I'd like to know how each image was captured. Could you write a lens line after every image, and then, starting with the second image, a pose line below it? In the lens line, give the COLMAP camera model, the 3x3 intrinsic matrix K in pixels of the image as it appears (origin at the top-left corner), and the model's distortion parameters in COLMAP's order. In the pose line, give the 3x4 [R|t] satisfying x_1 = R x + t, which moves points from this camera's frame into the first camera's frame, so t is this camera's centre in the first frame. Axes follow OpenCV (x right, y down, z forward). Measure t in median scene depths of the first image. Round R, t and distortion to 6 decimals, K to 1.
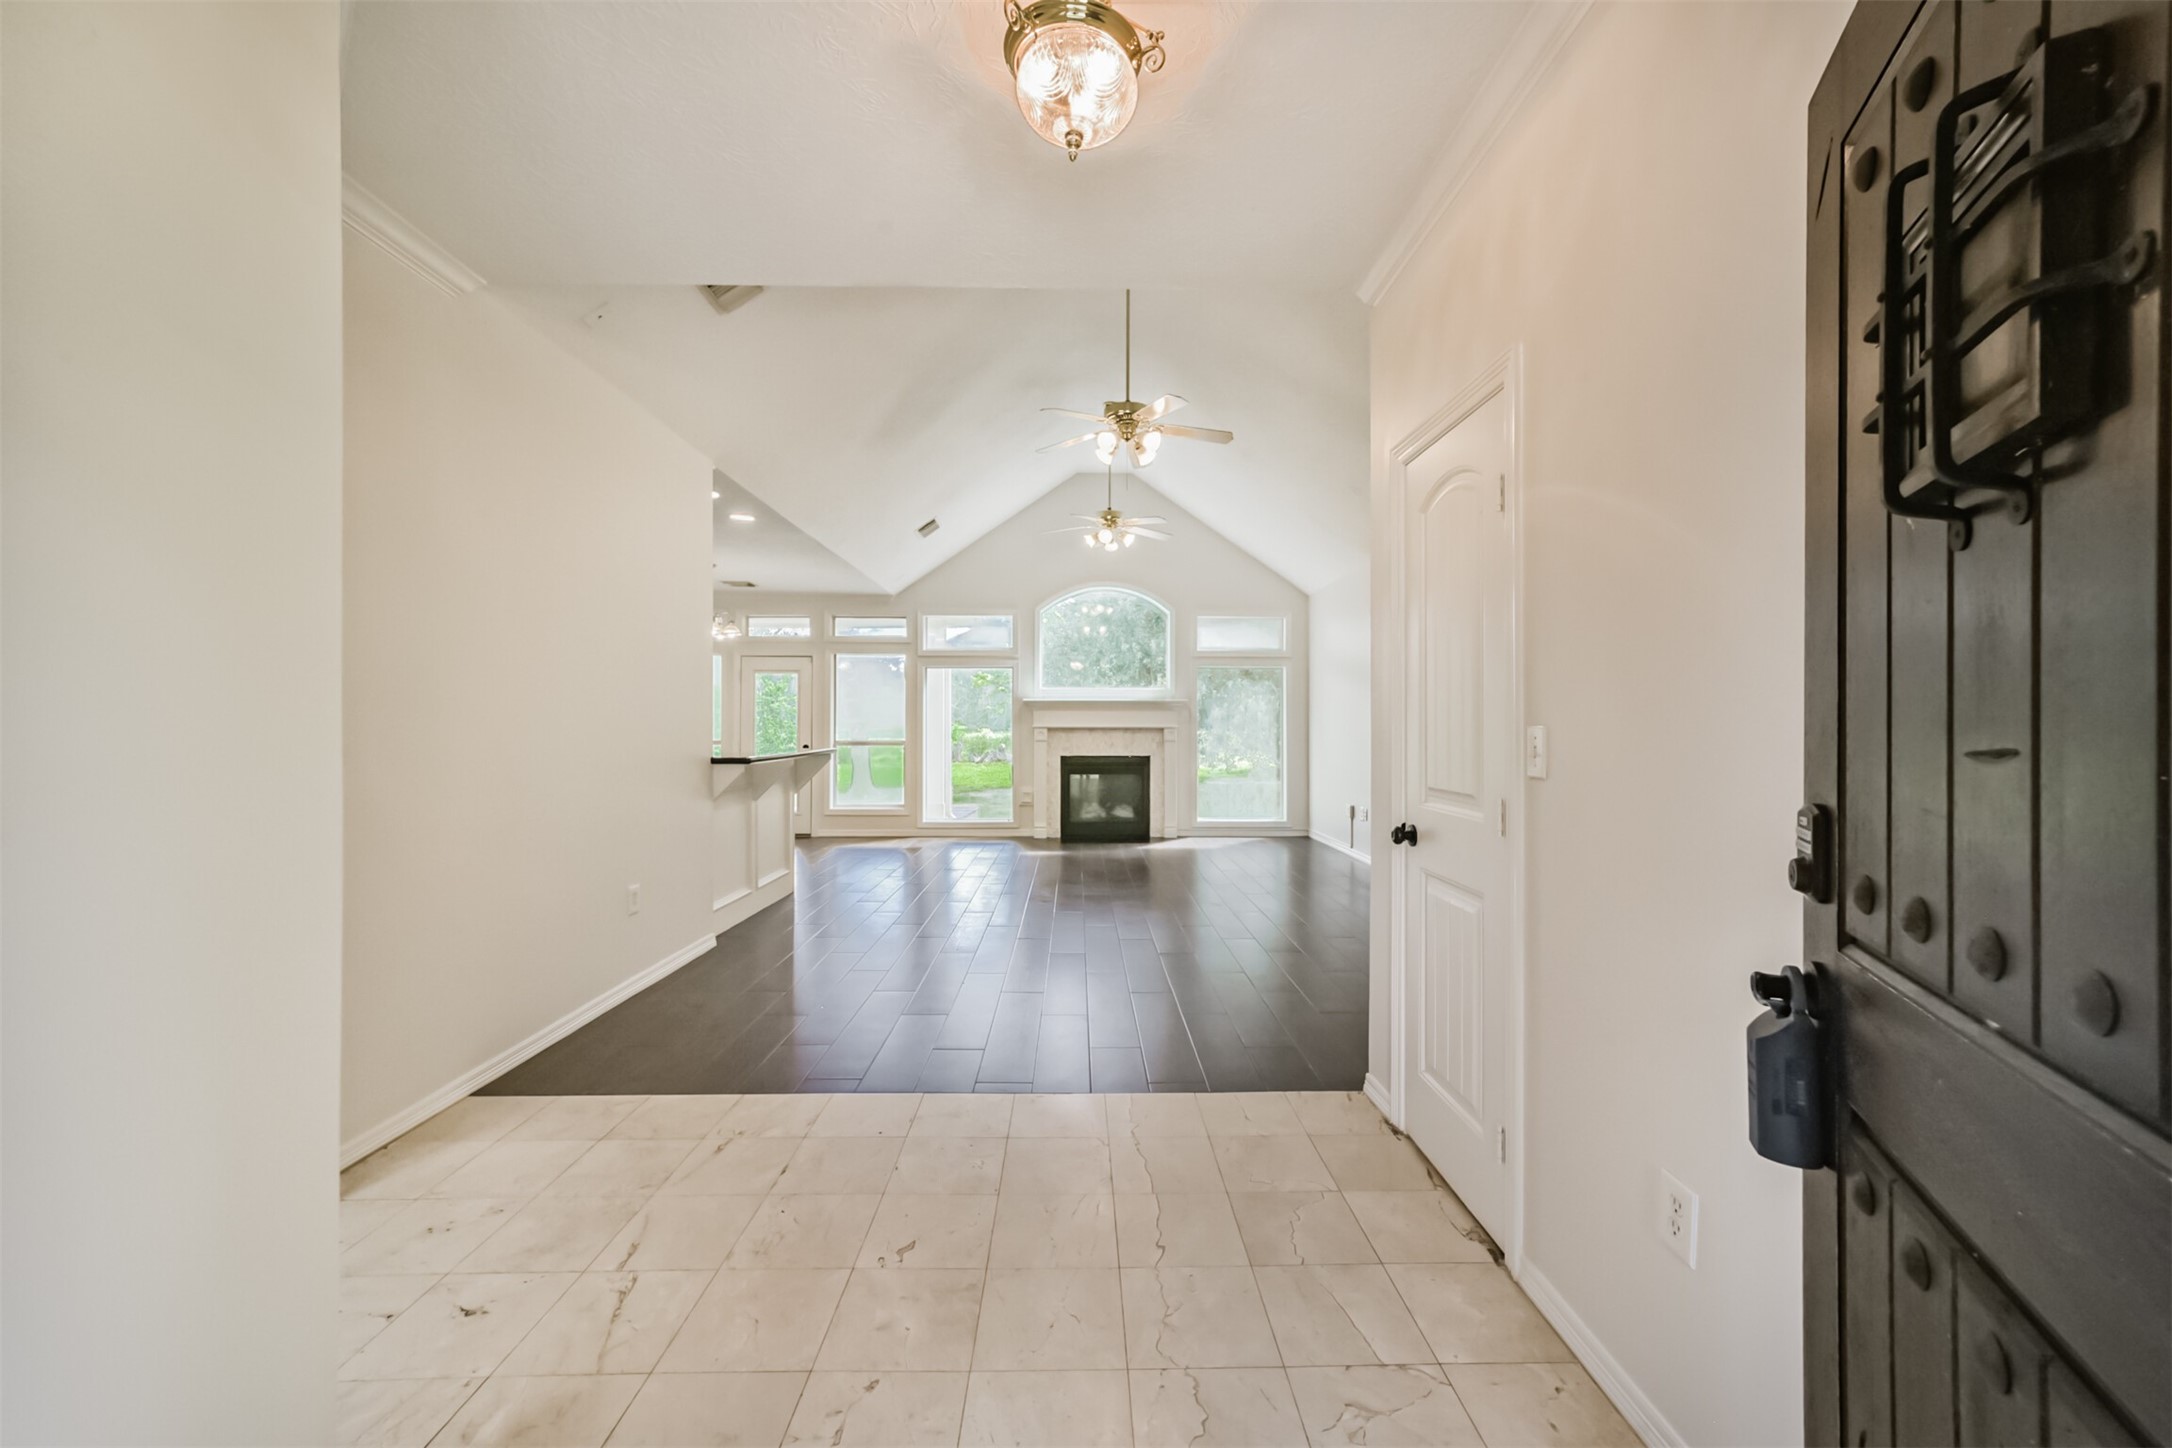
lens RADIAL K [[843.5, 0, 1094.5], [0, 843.5, 730.6], [0, 0, 1]] dist [-0.019225, 0.008234]
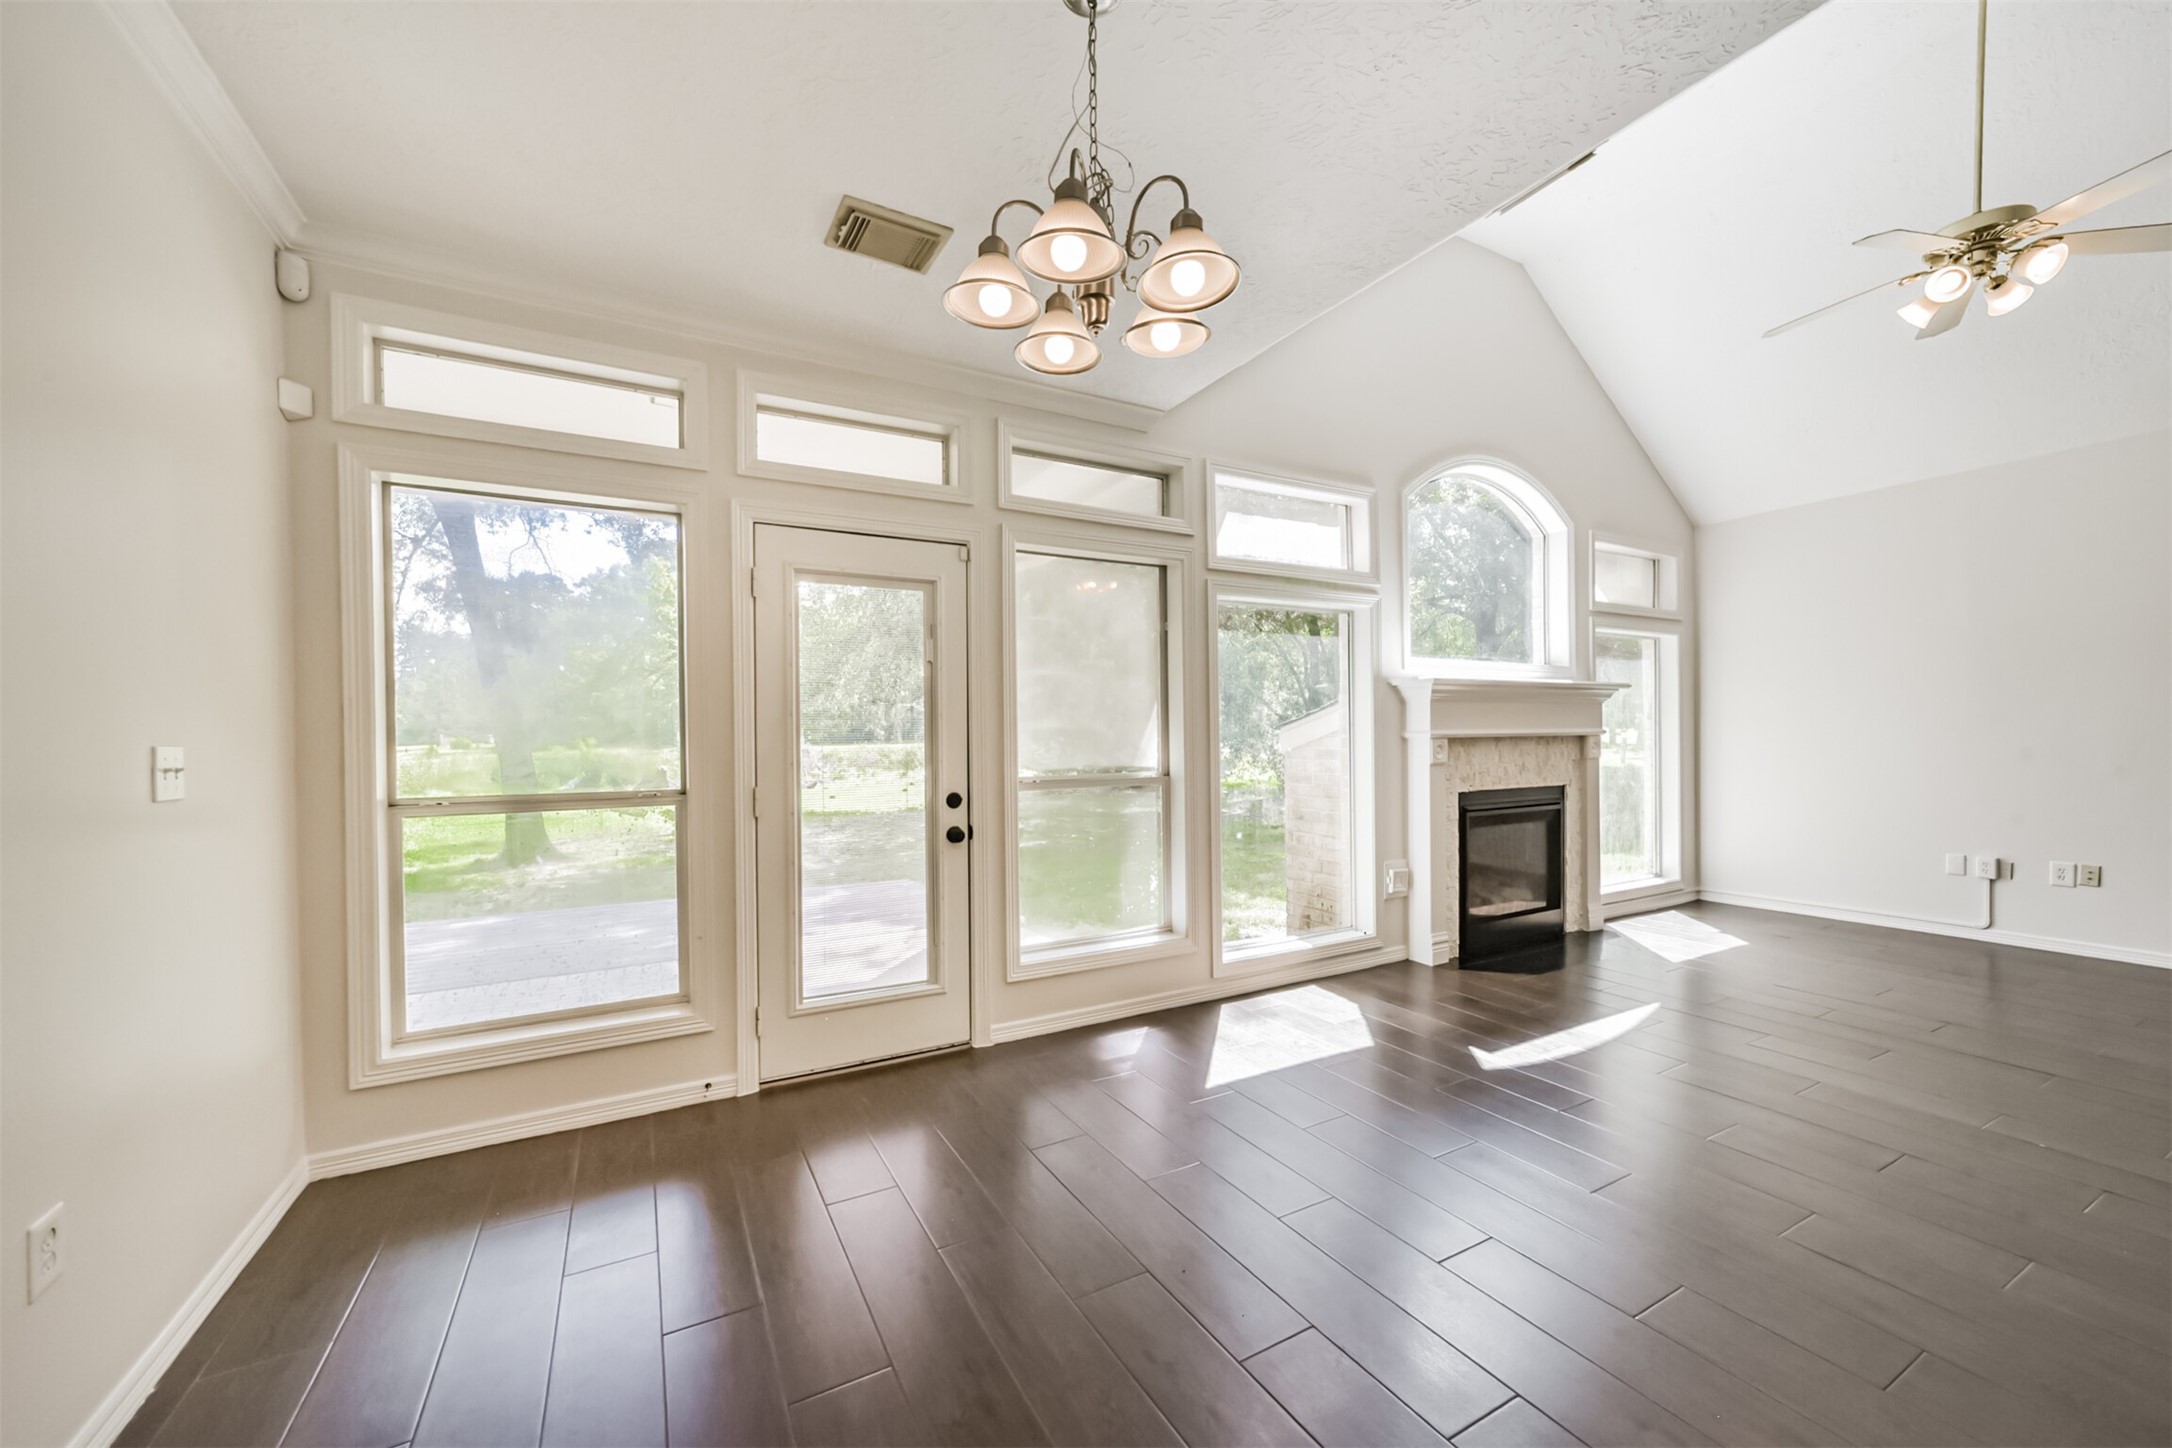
lens RADIAL K [[829.6, 0, 1087.3], [0, 829.6, 744.1], [0, 0, 1]] dist [-0.008389, 0.000127]
pose [[0.884033, -0.015587, 0.467164, -0.457278], [0.012998, 0.999877, 0.008765, -0.006199], [-0.467244, -0.001677, 0.884127, 0.667304]]
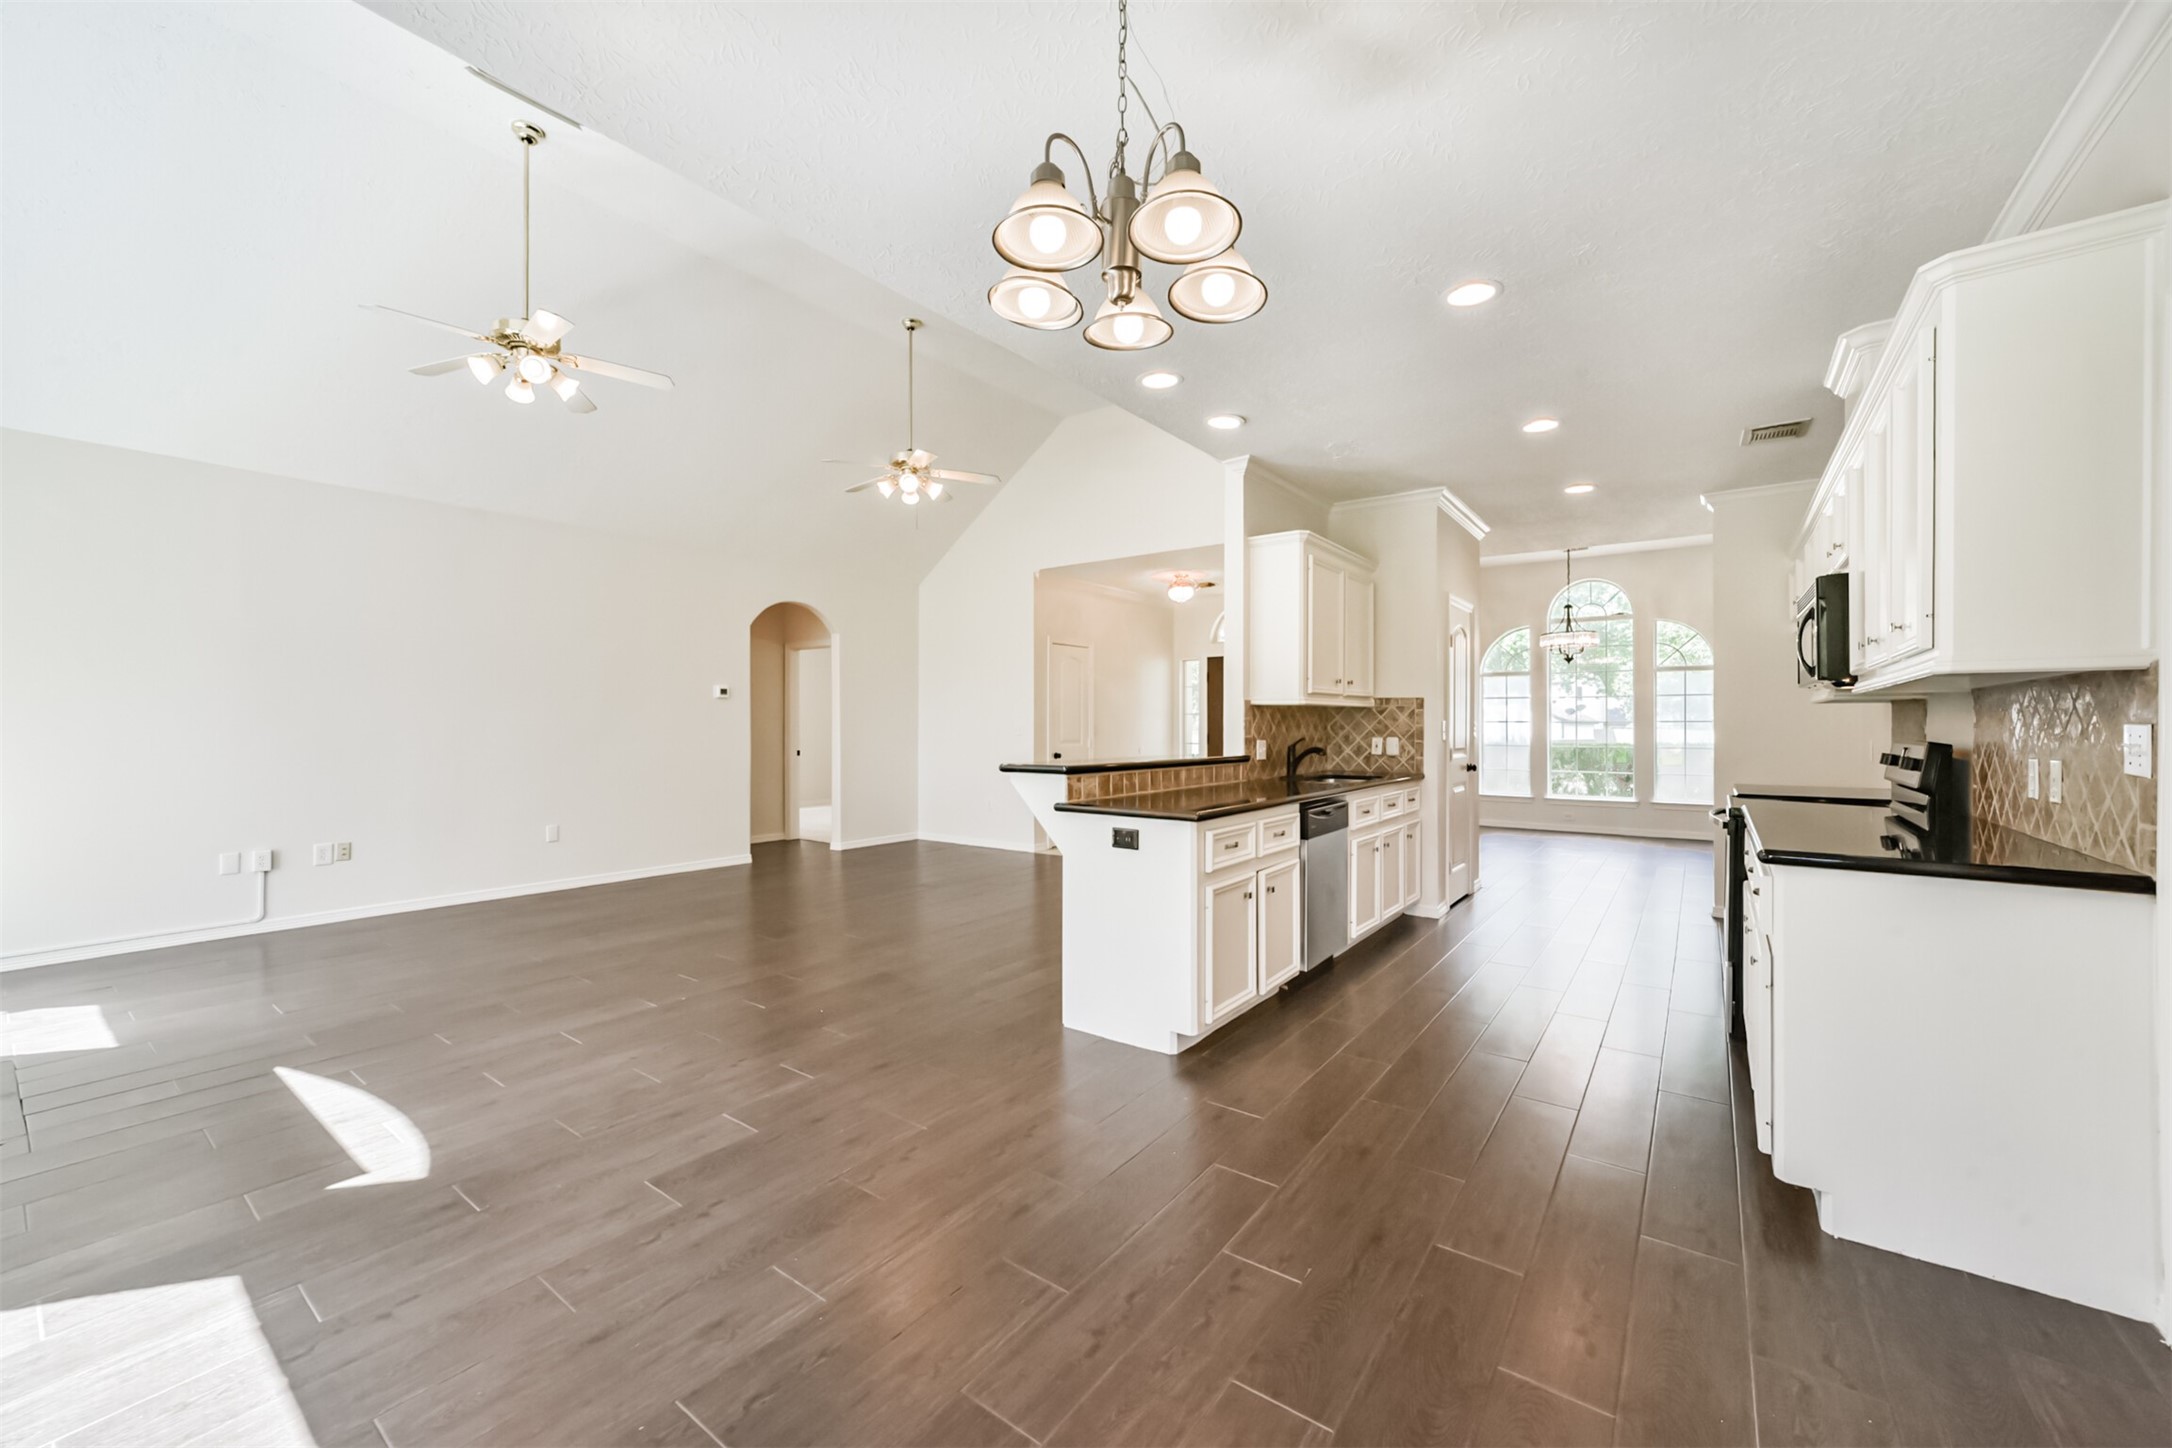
lens RADIAL K [[842.7, 0, 1092.9], [0, 842.7, 723.2], [0, 0, 1]] dist [-0.020125, 0.009111]
pose [[-0.796156, -0.000460, 0.605092, -0.472222], [0.001462, 0.999995, 0.002683, -0.006411], [-0.605090, 0.003021, -0.796151, 0.954457]]
